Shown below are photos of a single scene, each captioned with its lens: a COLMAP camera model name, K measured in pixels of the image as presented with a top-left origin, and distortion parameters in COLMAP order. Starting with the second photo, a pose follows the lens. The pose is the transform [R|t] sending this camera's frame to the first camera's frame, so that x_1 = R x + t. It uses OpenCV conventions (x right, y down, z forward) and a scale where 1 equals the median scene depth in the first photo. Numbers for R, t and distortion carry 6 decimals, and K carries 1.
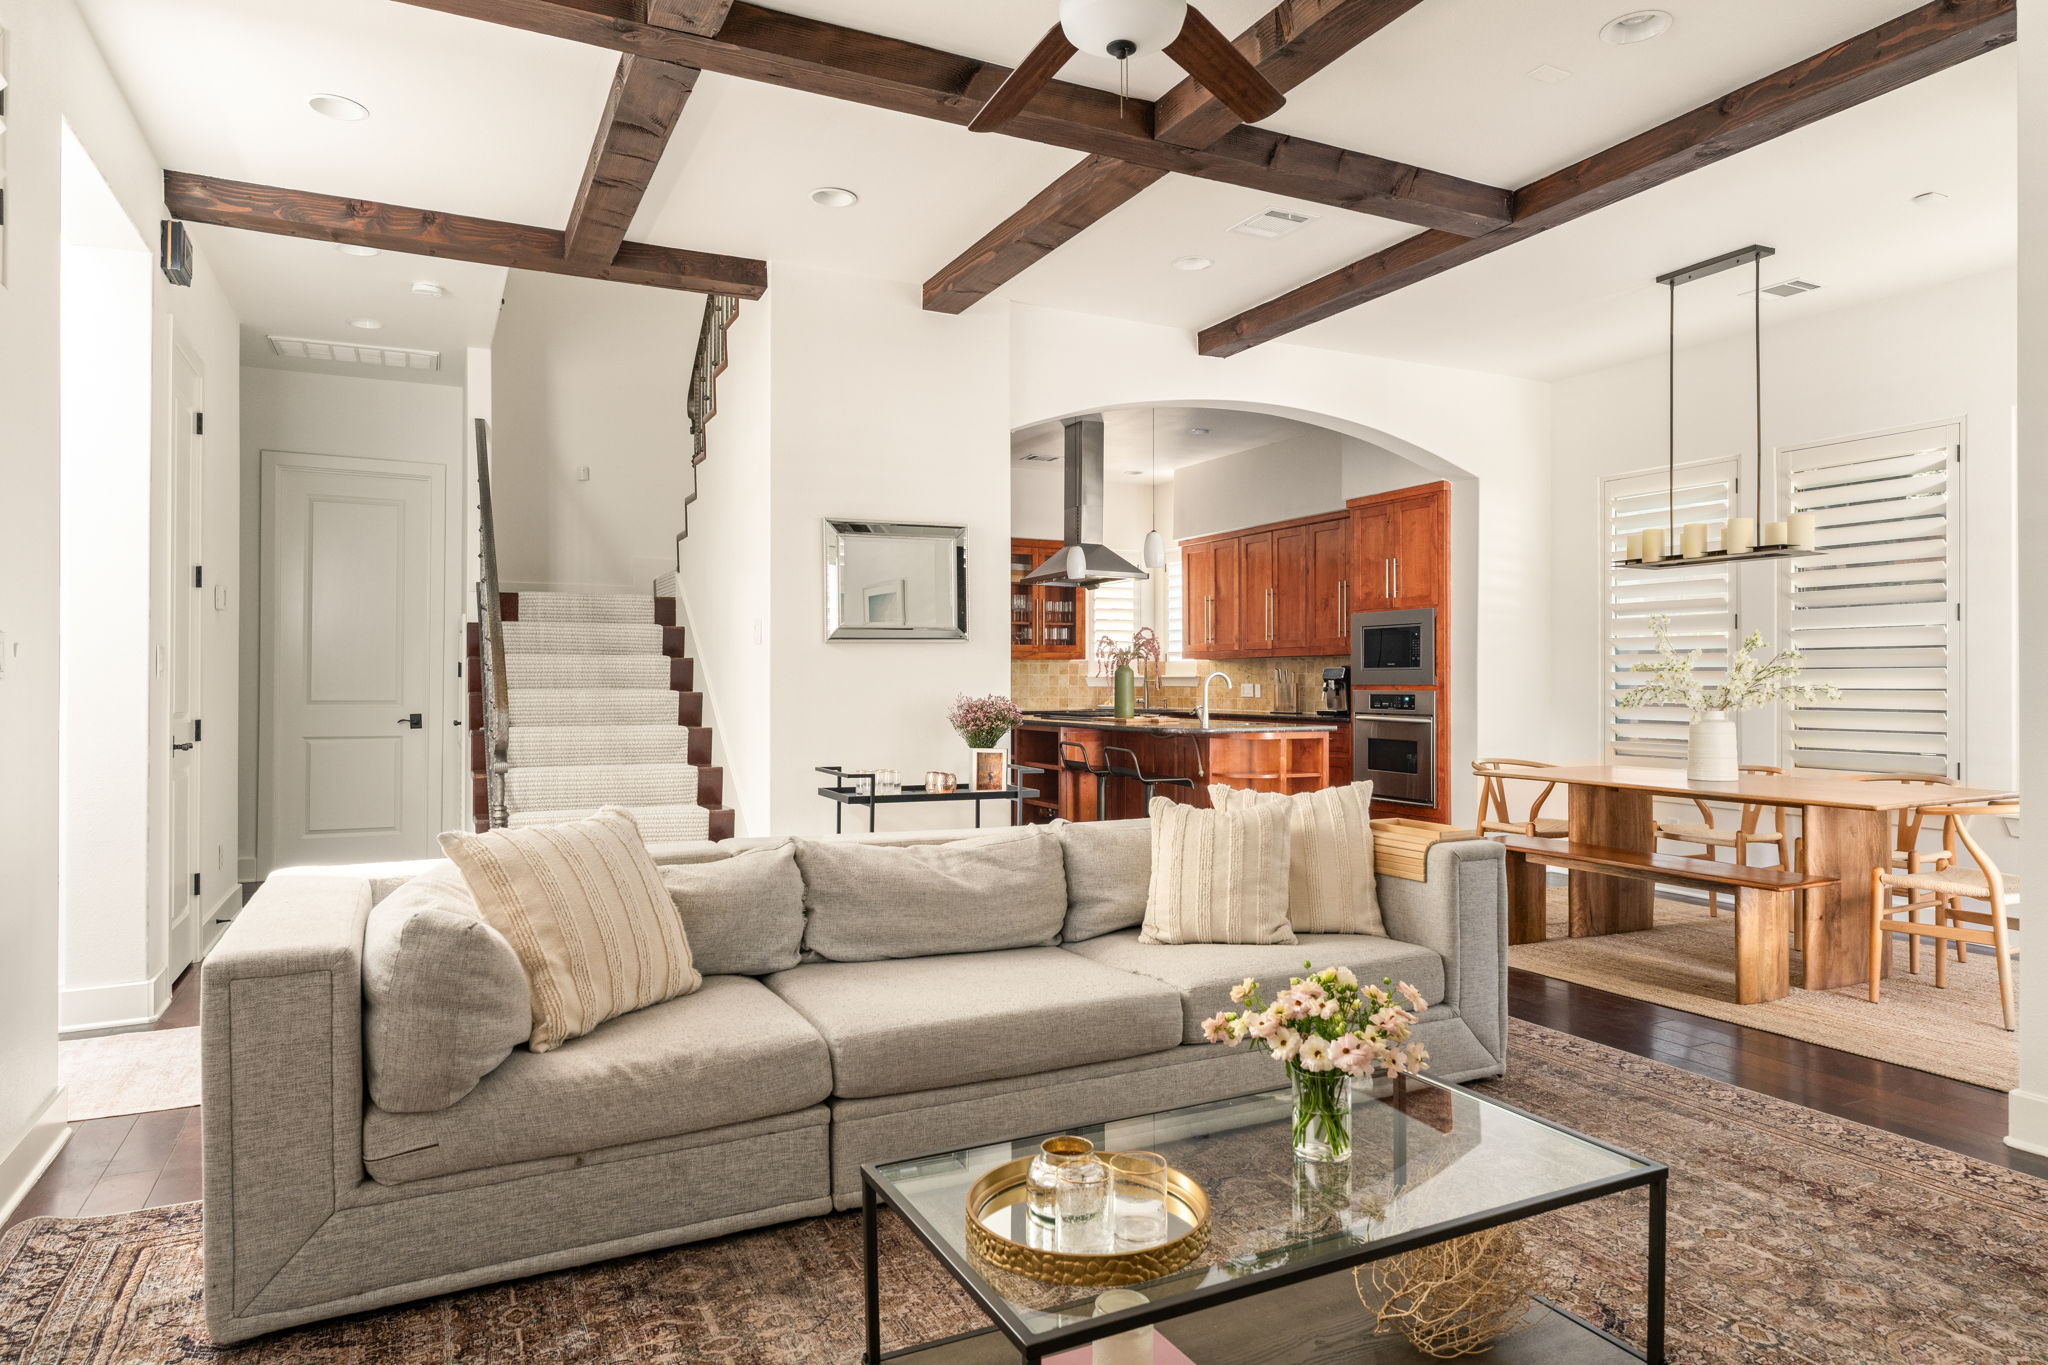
lens RADIAL K [[1194.7, 0, 1035.1], [0, 1194.7, 683.5], [0, 0, 1]] dist [-0.005715, -0.000745]
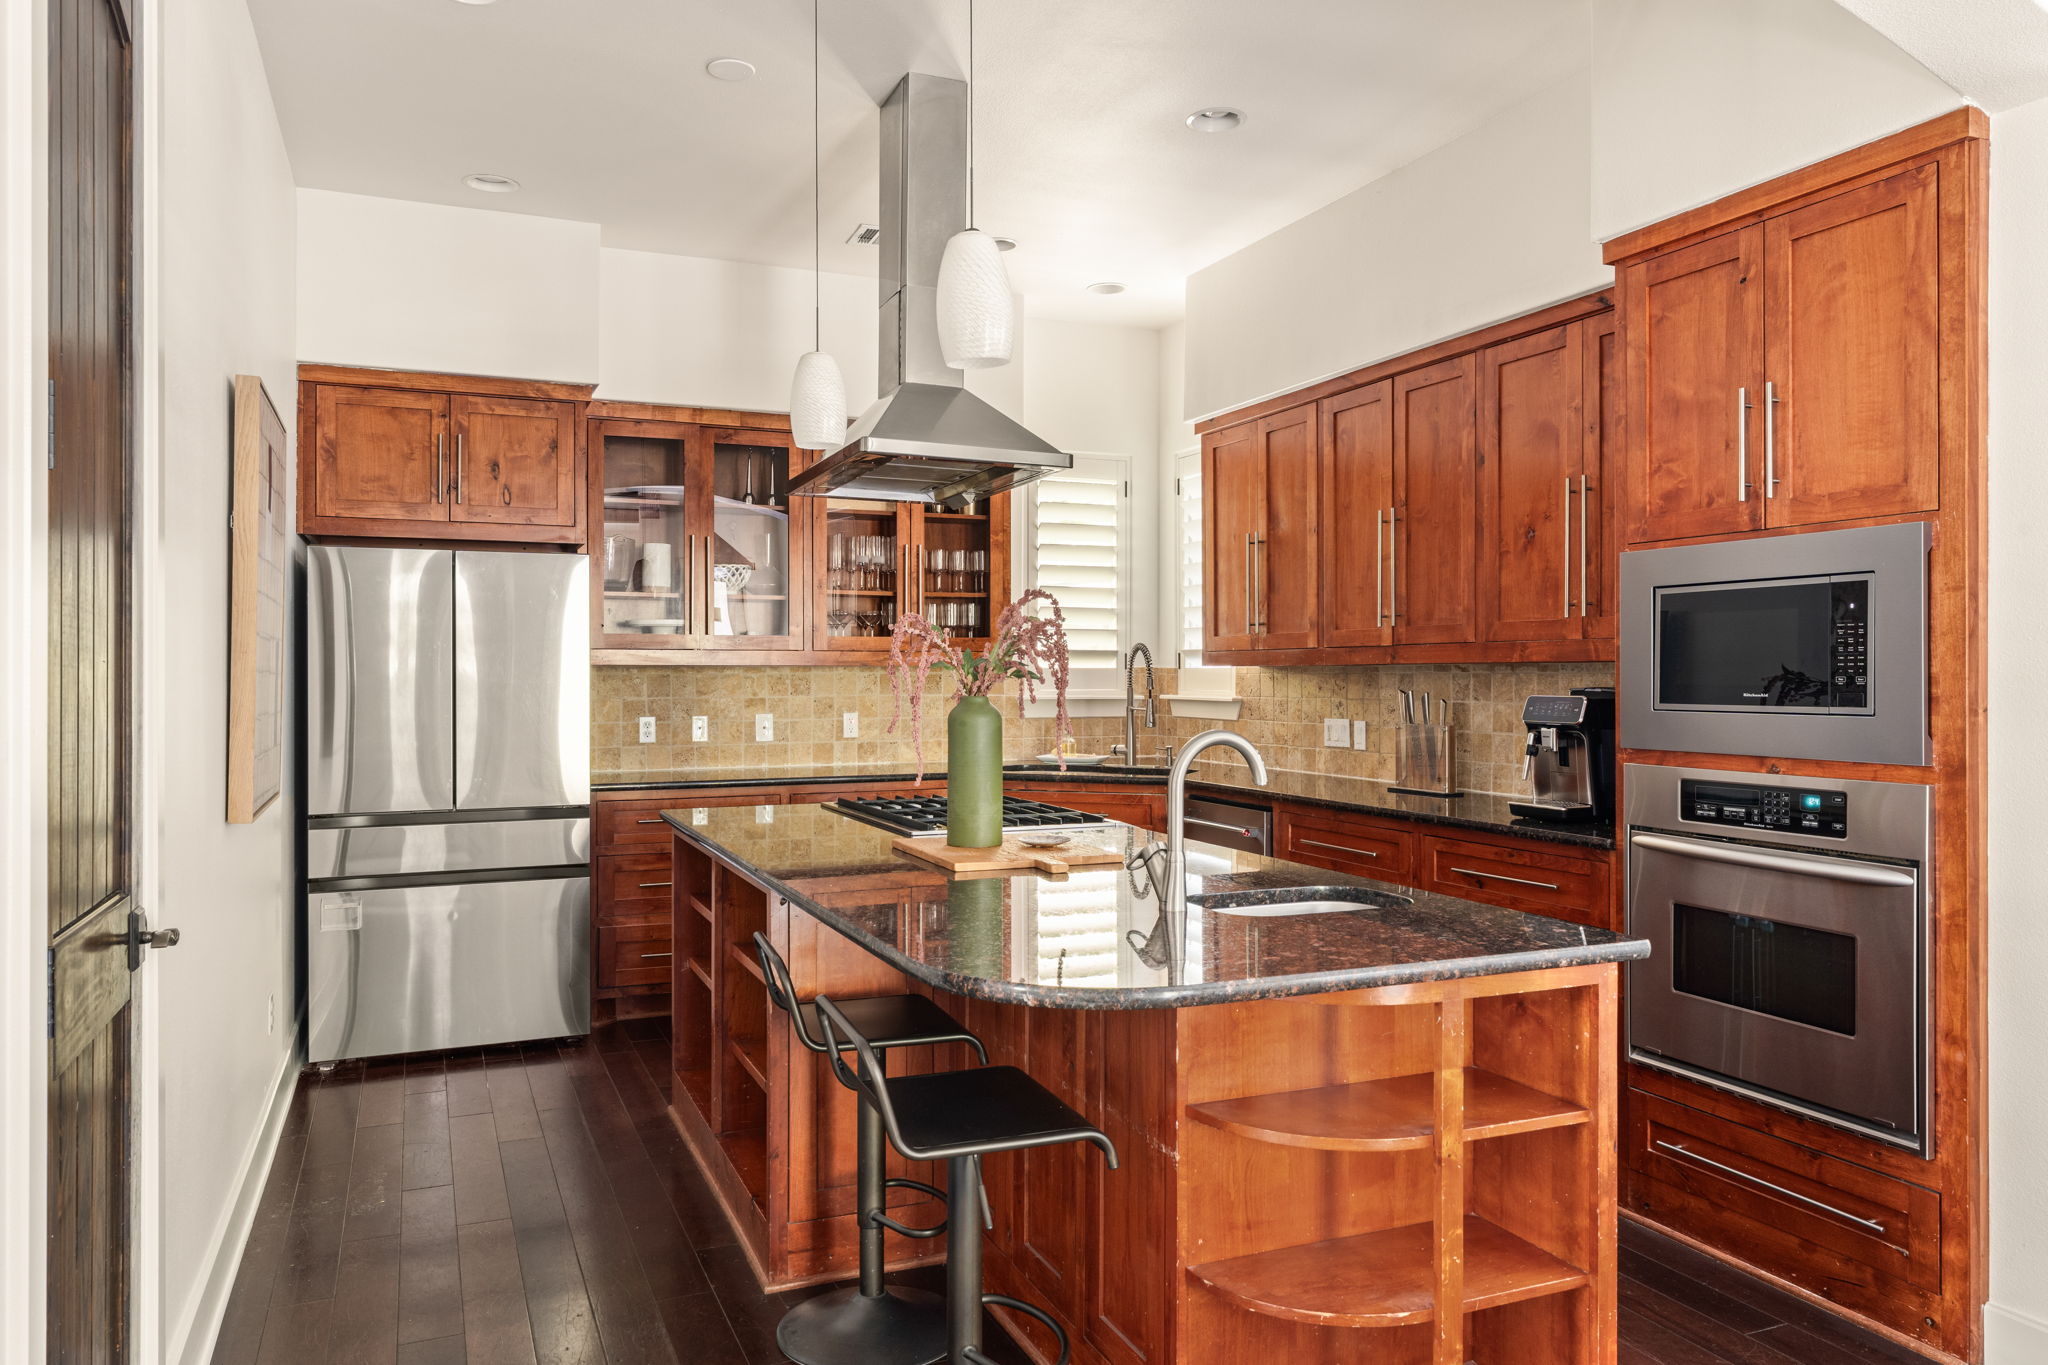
lens RADIAL K [[1371.2, 0, 1013.1], [0, 1371.2, 675.0], [0, 0, 1]] dist [0.030175, -0.000319]
pose [[0.997799, -0.001309, -0.066304, 0.096167], [0.001253, 0.999999, -0.000884, -0.018609], [0.066305, 0.000799, 0.997799, 0.504317]]
